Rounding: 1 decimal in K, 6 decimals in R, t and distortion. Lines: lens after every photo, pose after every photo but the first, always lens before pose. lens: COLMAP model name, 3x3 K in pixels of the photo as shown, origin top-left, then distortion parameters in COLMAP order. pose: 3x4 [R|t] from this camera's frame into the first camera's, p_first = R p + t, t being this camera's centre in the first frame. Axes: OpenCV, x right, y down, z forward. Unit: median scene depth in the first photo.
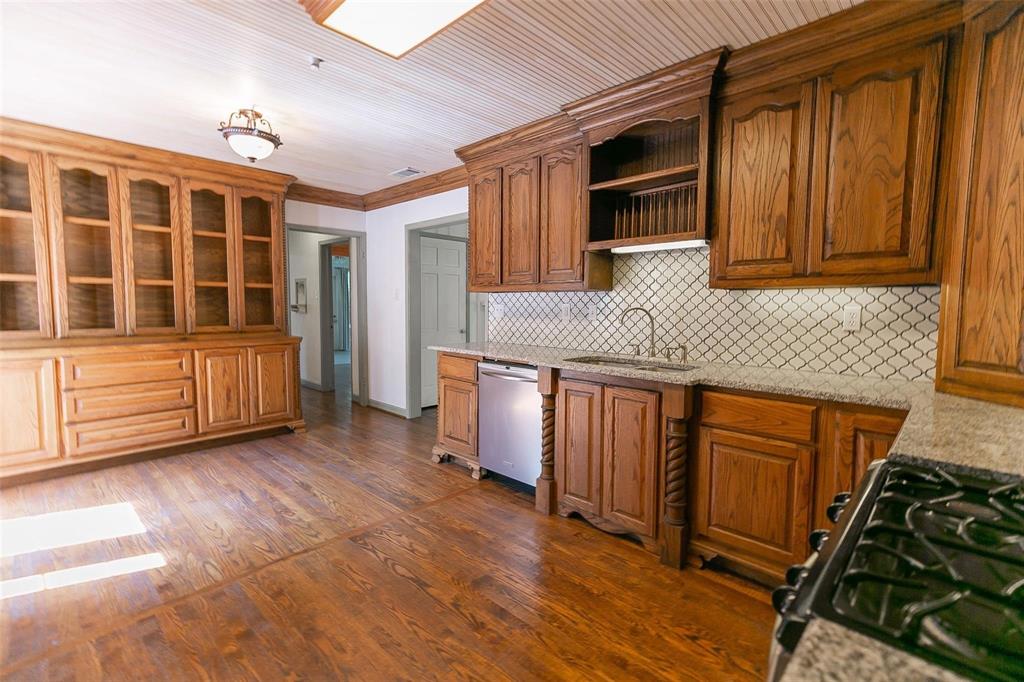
lens RADIAL K [[460.1, 0, 528.0], [0, 460.1, 334.6], [0, 0, 1]] dist [0.013927, -0.000054]
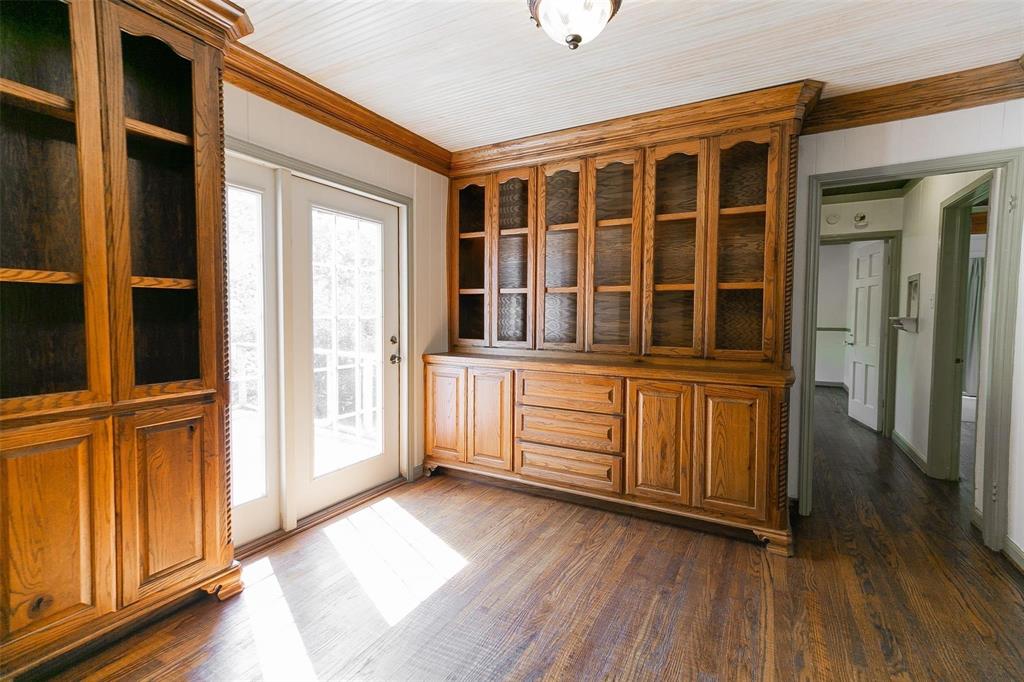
lens RADIAL K [[460.1, 0, 528.0], [0, 460.1, 334.6], [0, 0, 1]] dist [0.013927, -0.000054]
pose [[0.252708, 0.038730, -0.966767, -0.059569], [-0.068963, 0.997378, 0.021929, -0.038697], [0.965082, 0.061130, 0.254716, 0.635910]]
